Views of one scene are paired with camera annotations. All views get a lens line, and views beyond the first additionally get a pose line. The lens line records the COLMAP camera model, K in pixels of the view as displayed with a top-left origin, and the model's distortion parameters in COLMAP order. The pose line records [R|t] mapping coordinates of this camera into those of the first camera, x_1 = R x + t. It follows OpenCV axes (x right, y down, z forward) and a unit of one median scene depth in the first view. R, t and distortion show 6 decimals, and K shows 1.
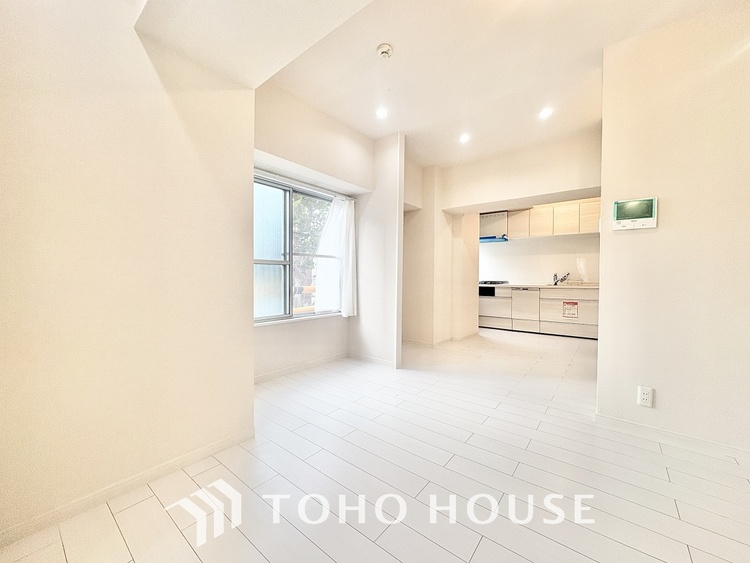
lens RADIAL K [[299.0, 0, 374.5], [0, 299.0, 281.4], [0, 0, 1]] dist [-0.001129, -0.000295]
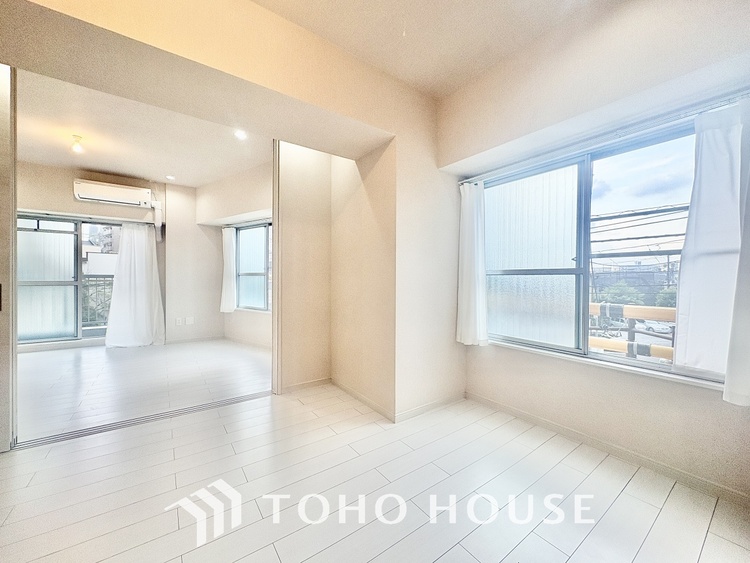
lens RADIAL K [[299.0, 0, 374.9], [0, 299.0, 282.9], [0, 0, 1]] dist [-0.001129, -0.000295]
pose [[-0.268565, -0.001574, -0.963260, 0.396792], [-0.026729, 0.999626, 0.005818, -0.022799], [0.962891, 0.027309, -0.268506, 0.631617]]
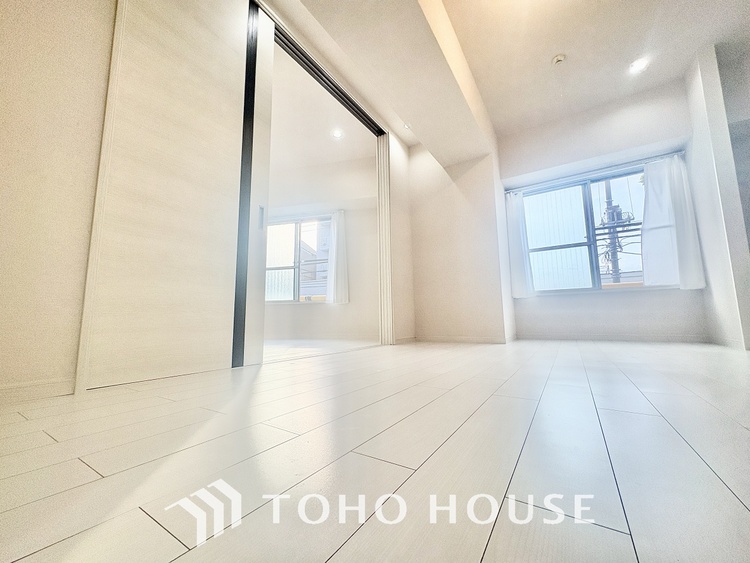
lens RADIAL K [[299.0, 0, 376.8], [0, 299.0, 281.4], [0, 0, 1]] dist [-0.001129, -0.000295]
pose [[0.102727, -0.146556, -0.983854, 0.623660], [-0.001159, 0.989068, -0.147454, 0.216859], [0.994709, 0.016288, 0.101434, 0.055535]]
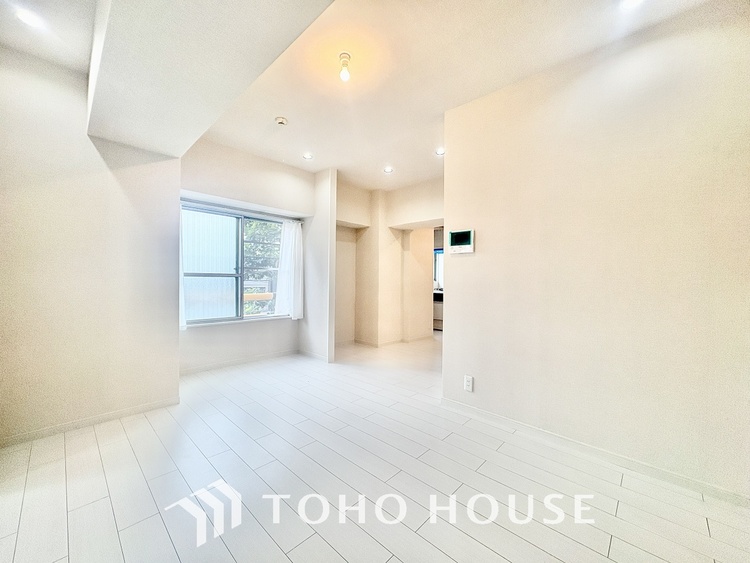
lens RADIAL K [[299.0, 0, 375.1], [0, 299.0, 280.4], [0, 0, 1]] dist [-0.001129, -0.000295]
pose [[0.996743, 0.001296, -0.080627, 0.320898], [-0.002681, 0.999851, -0.017074, -0.017684], [0.080593, 0.017235, 0.996598, -0.170016]]
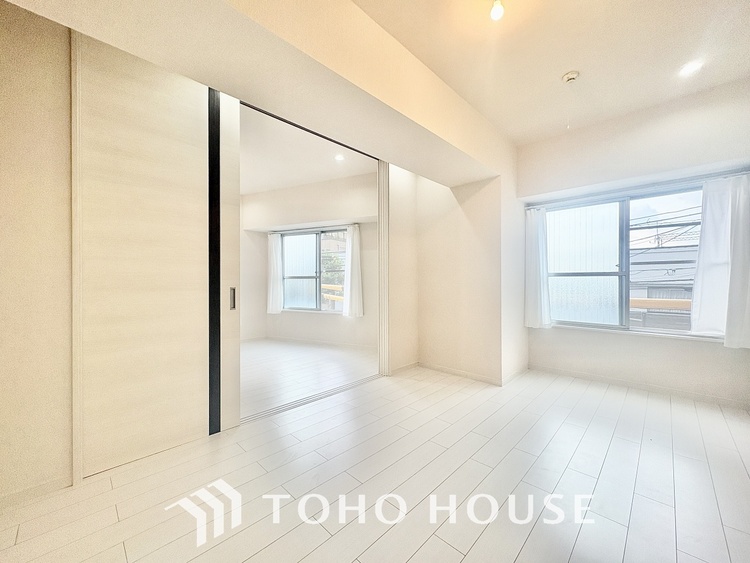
lens RADIAL K [[299.0, 0, 376.1], [0, 299.0, 282.3], [0, 0, 1]] dist [-0.001129, -0.000295]
pose [[-0.096573, -0.015788, -0.995201, 0.655138], [-0.018286, 0.999734, -0.014085, -0.002916], [0.995158, 0.016838, -0.096836, 0.242240]]
